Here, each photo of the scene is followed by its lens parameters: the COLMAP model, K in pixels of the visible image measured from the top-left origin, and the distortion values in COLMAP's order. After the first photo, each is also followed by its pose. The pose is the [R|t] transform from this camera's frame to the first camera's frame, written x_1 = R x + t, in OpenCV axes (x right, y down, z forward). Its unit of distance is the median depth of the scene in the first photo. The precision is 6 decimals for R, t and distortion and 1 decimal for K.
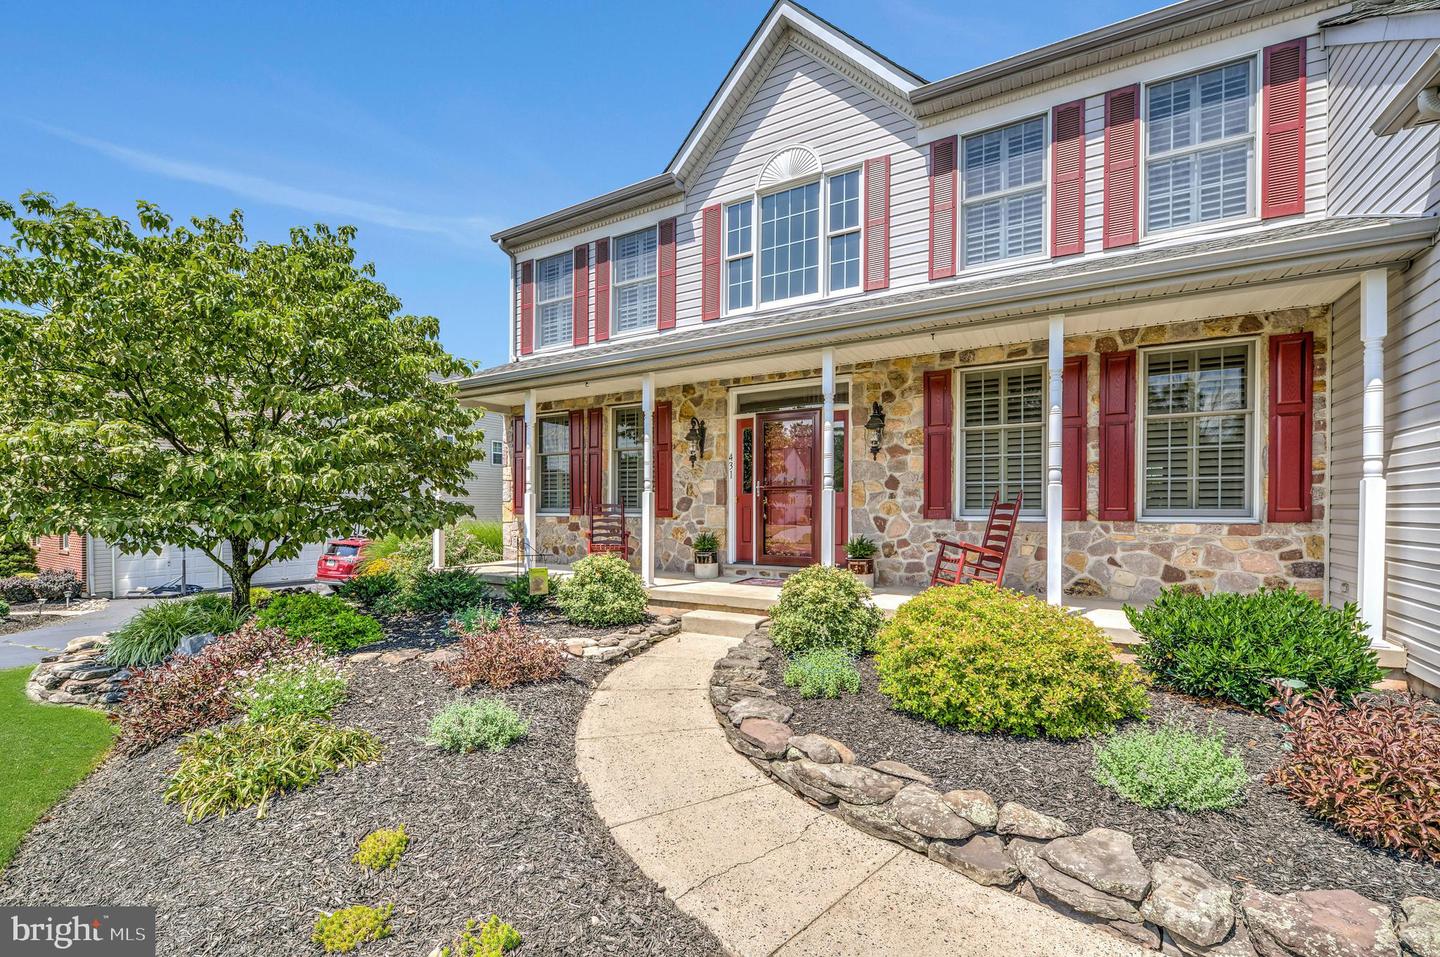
lens RADIAL K [[588.5, 0, 726.4], [0, 588.5, 520.5], [0, 0, 1]] dist [-0.015740, -0.000090]
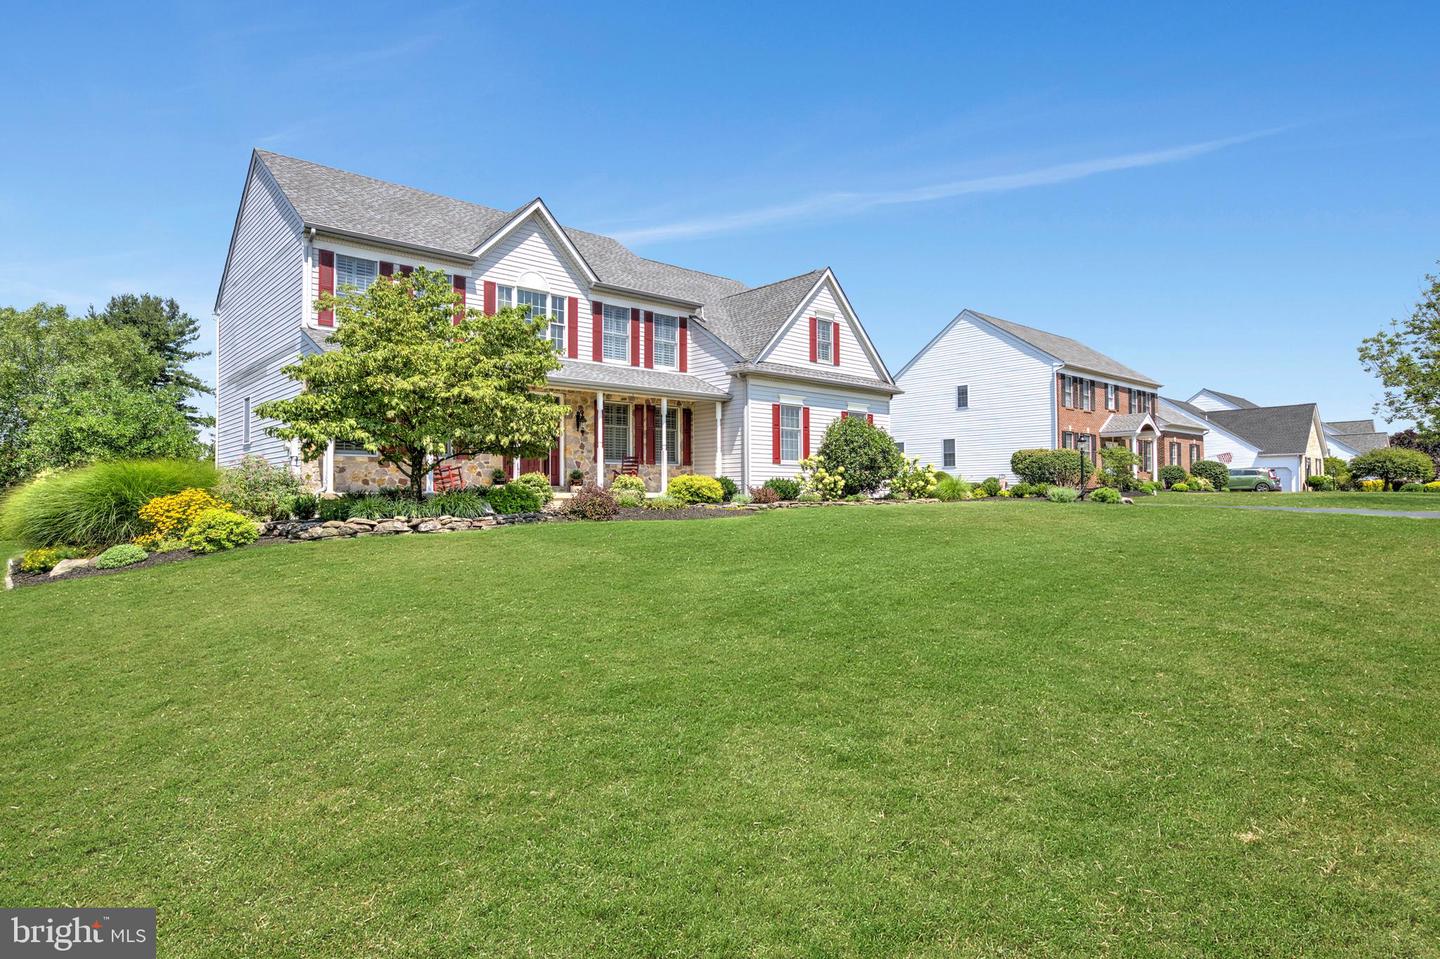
lens RADIAL K [[797.9, 0, 720.0], [0, 797.9, 497.1], [0, 0, 1]] dist [-0.000651, -0.000181]
pose [[0.319487, -0.003579, 0.947584, -2.415920], [0.022307, 0.999744, -0.003745, 0.151336], [-0.947328, 0.022334, 0.319485, -0.461231]]
